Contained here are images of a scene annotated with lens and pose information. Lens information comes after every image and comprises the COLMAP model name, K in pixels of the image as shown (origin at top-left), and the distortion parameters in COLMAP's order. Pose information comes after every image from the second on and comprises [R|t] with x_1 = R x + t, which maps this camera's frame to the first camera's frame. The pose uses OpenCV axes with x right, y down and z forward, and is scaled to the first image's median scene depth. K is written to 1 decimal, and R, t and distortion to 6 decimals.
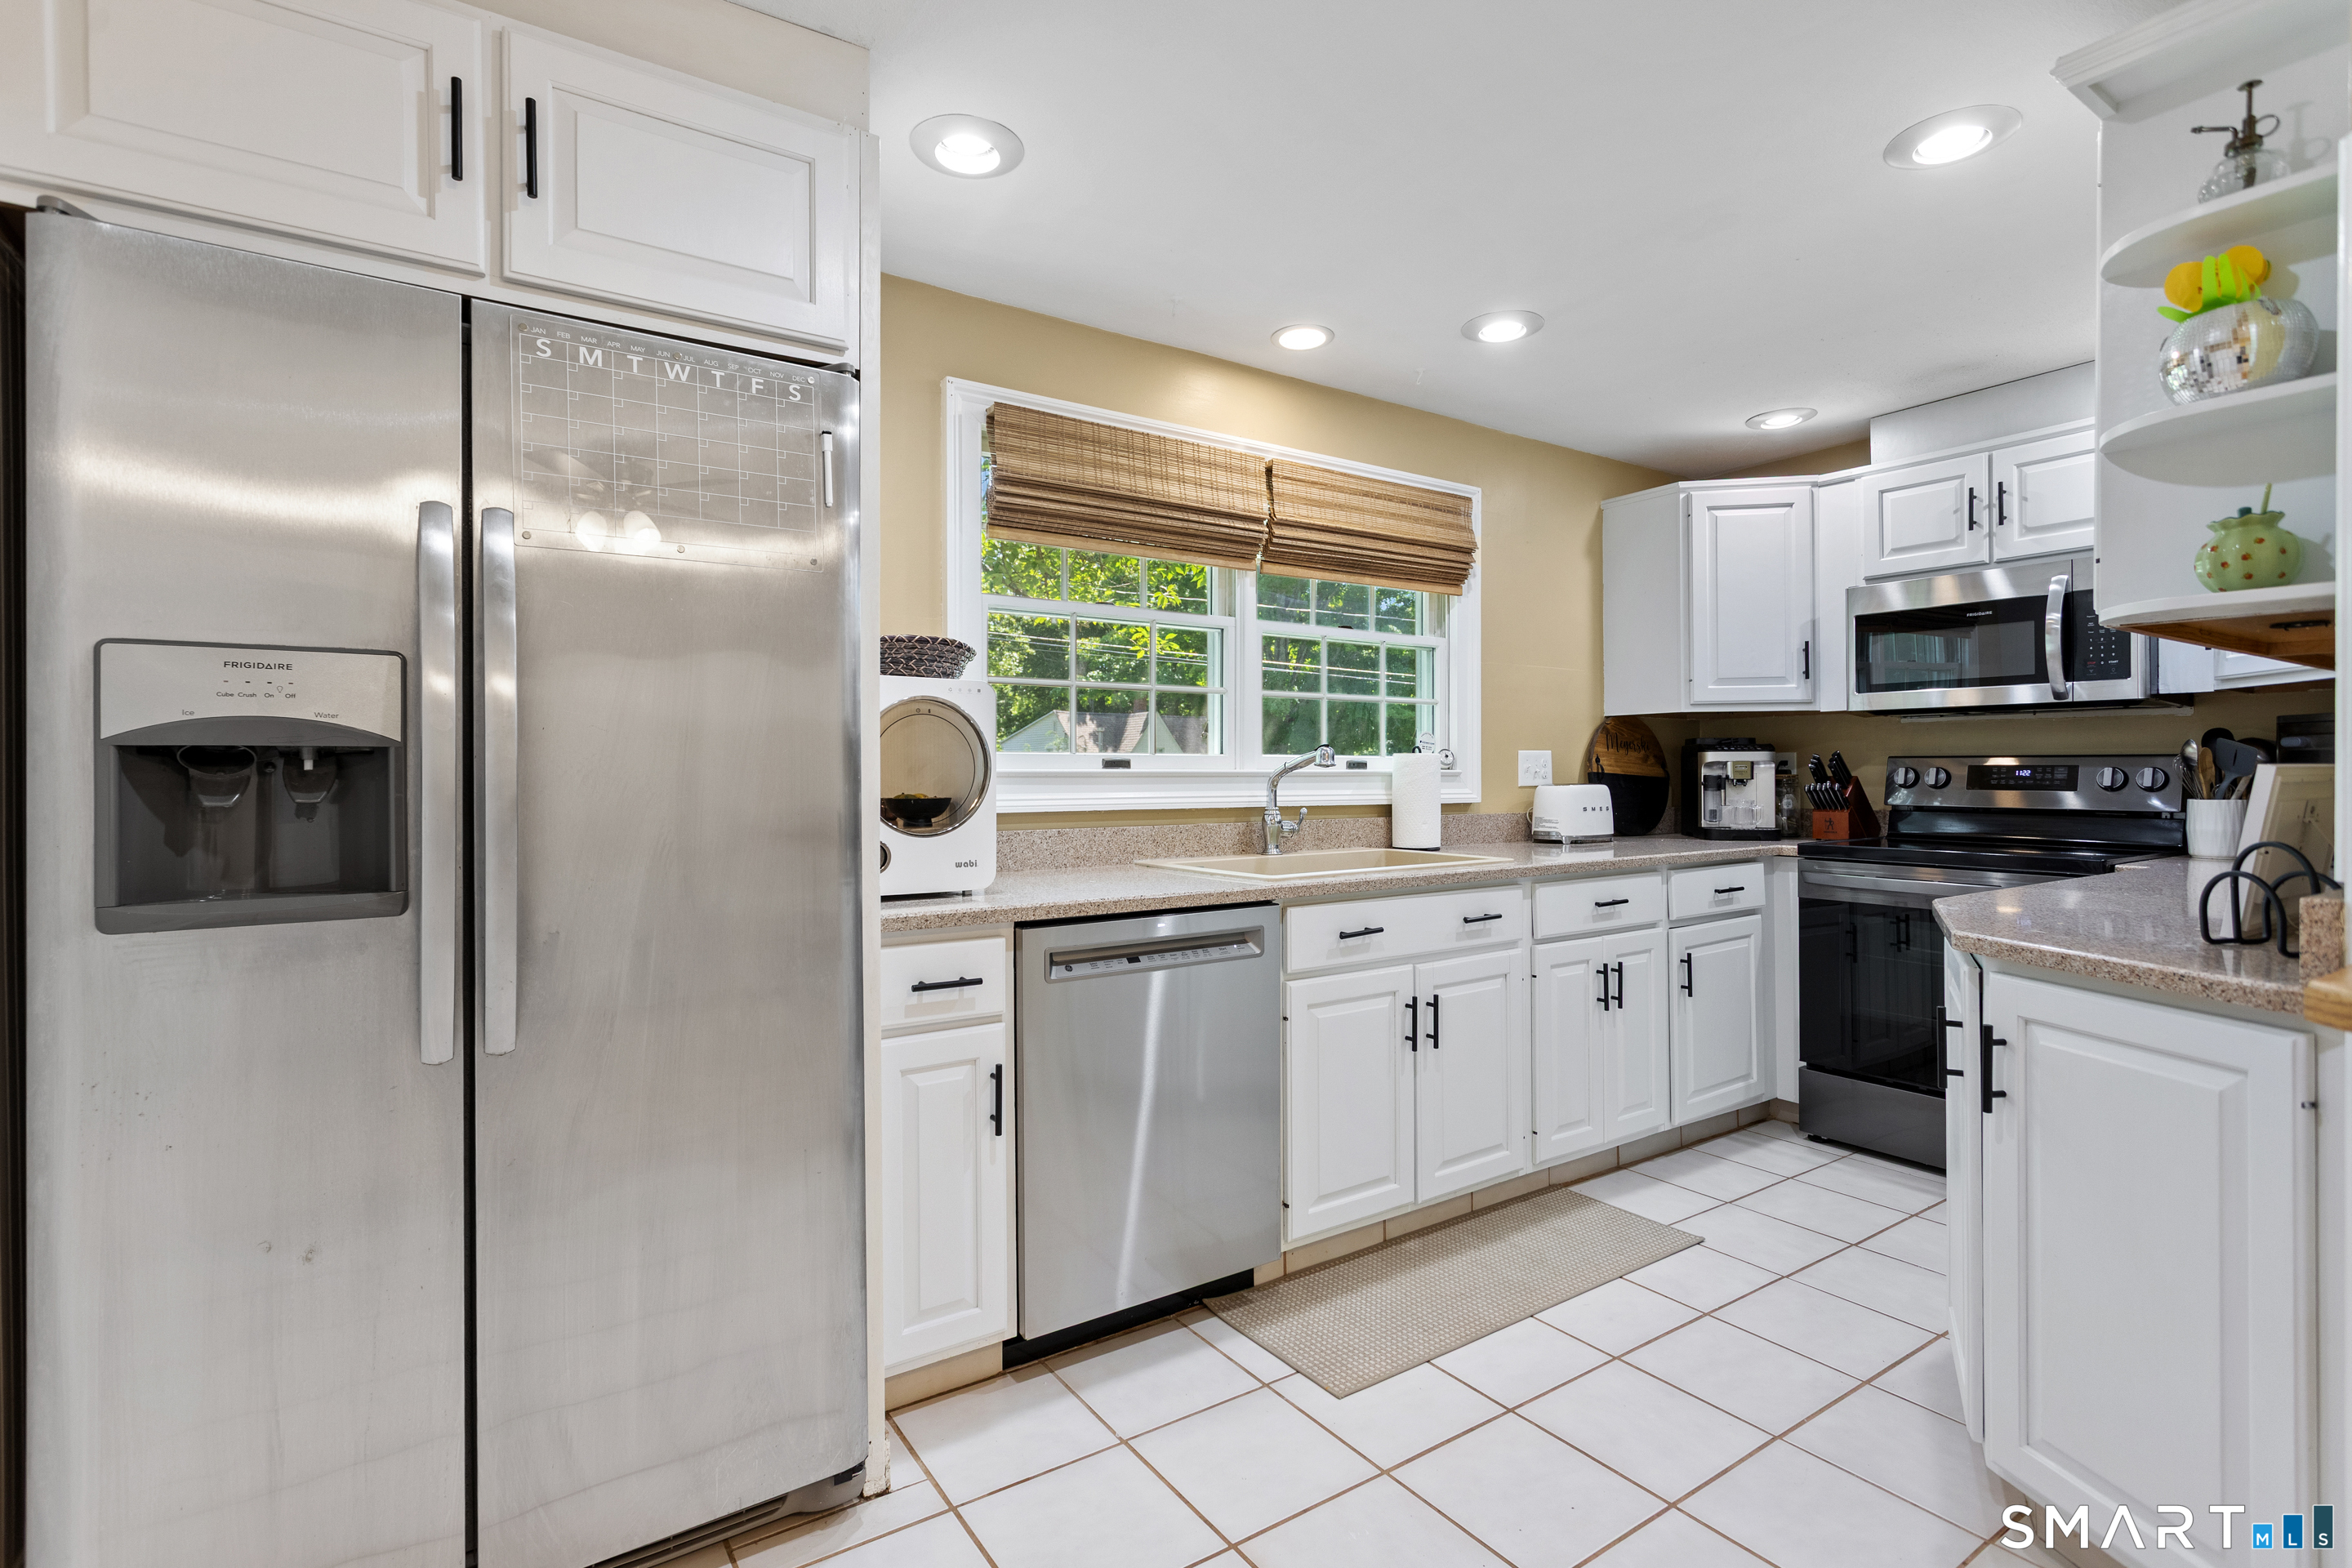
lens RADIAL K [[1114.8, 0, 1174.8], [0, 1114.8, 772.8], [0, 0, 1]] dist [0.000951, 0.002150]
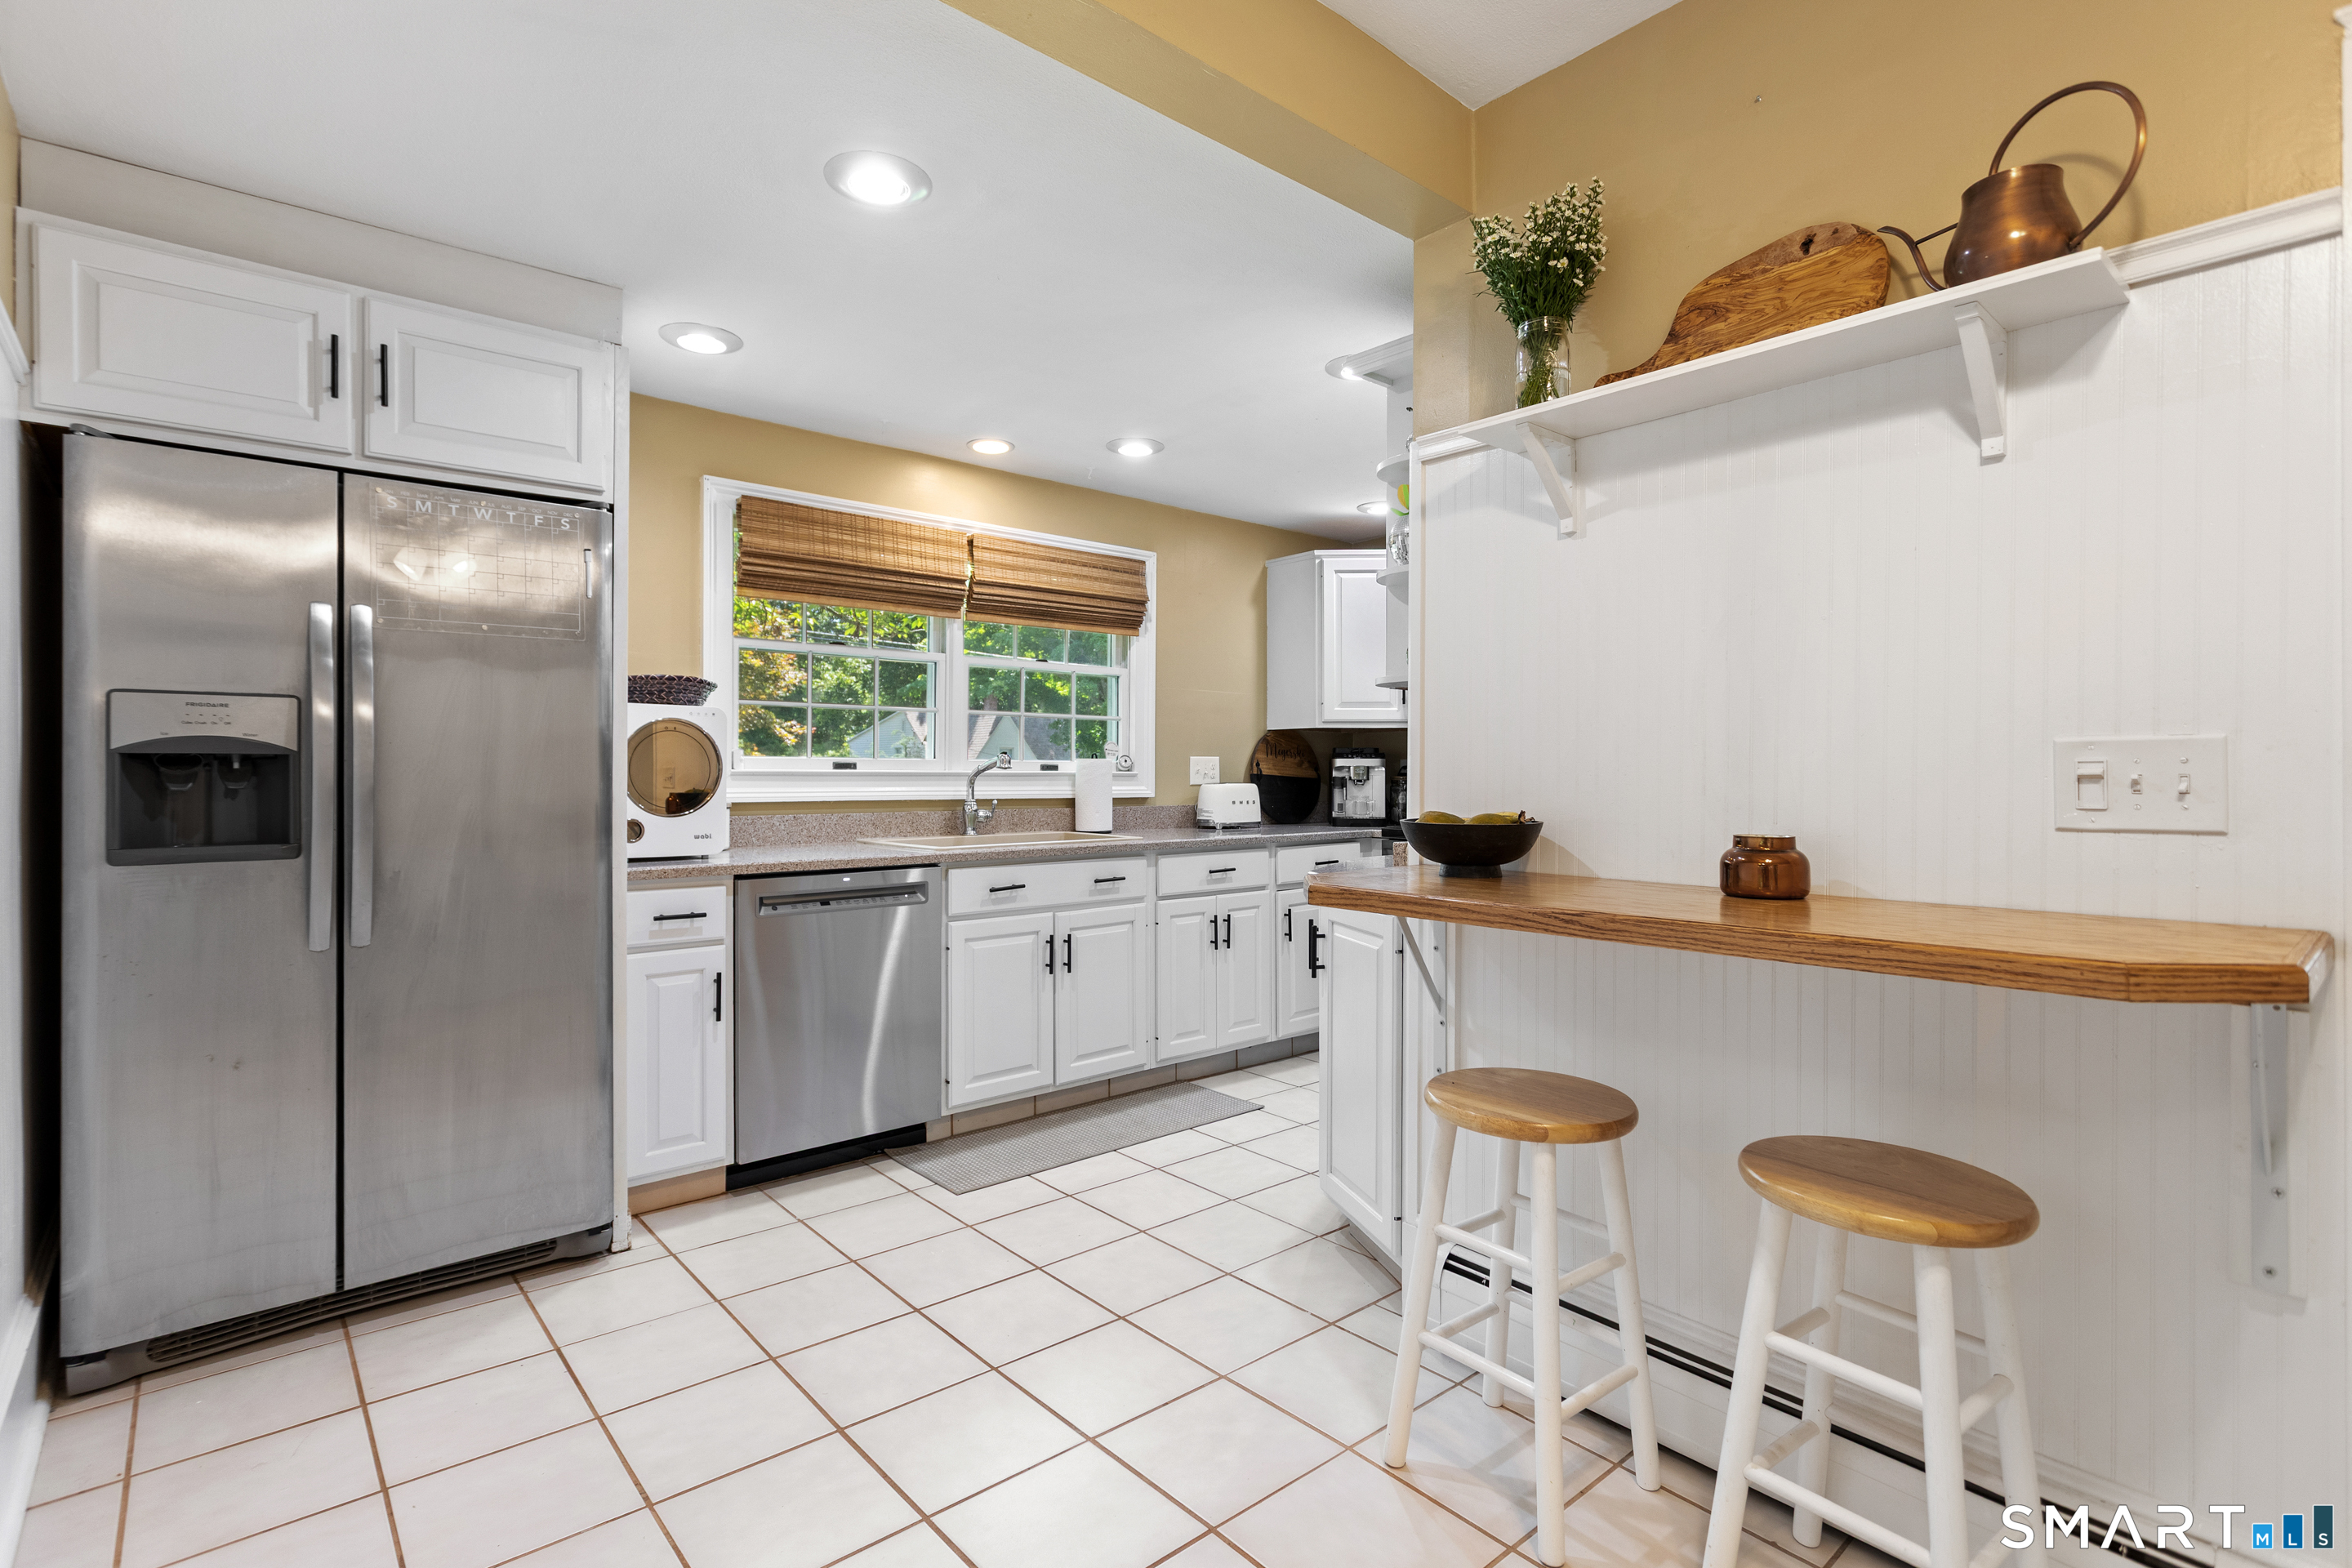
lens RADIAL K [[1114.8, 0, 1165.8], [0, 1114.8, 772.0], [0, 0, 1]] dist [0.000951, 0.002150]
pose [[0.993184, 0.004658, 0.116463, 0.180448], [-0.004532, 0.999989, -0.001347, -0.000675], [-0.116468, 0.000810, 0.993194, -0.369415]]
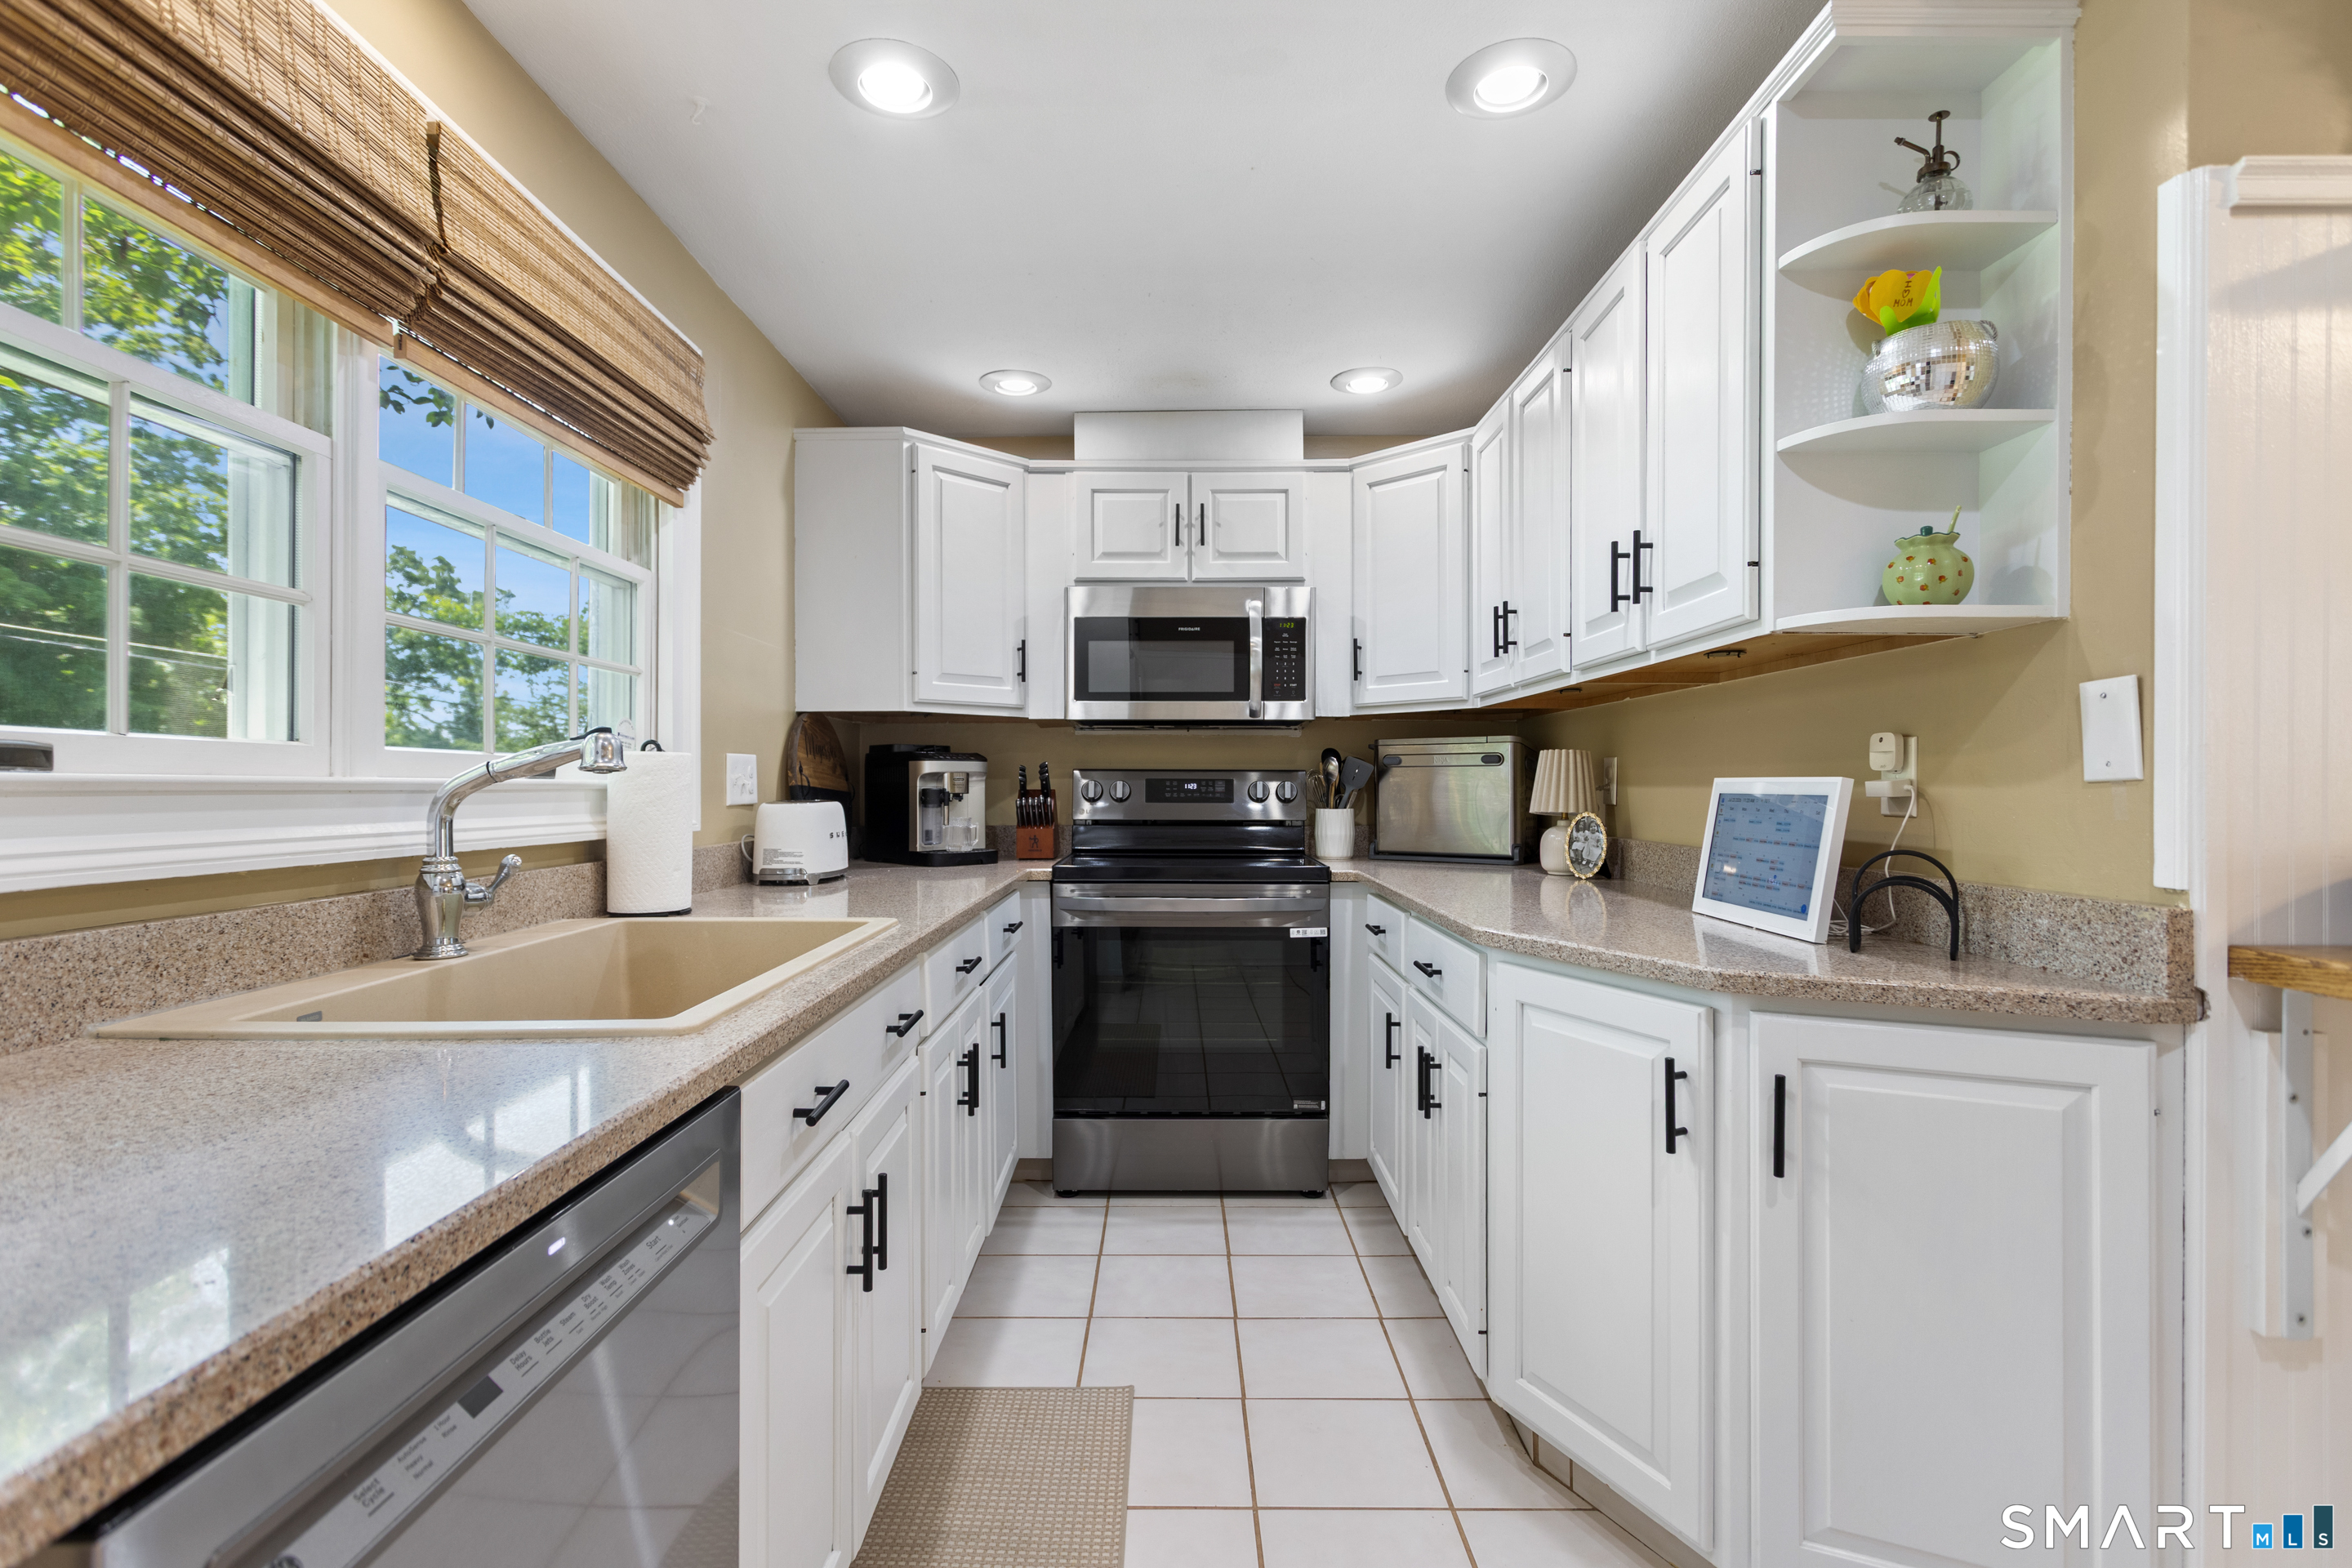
lens RADIAL K [[1114.8, 0, 1184.3], [0, 1114.8, 788.1], [0, 0, 1]] dist [0.000951, 0.002150]
pose [[0.557497, 0.000126, 0.830179, -0.144835], [-0.000967, 0.999999, 0.000498, 0.001464], [-0.830179, -0.001081, 0.557496, 0.525684]]
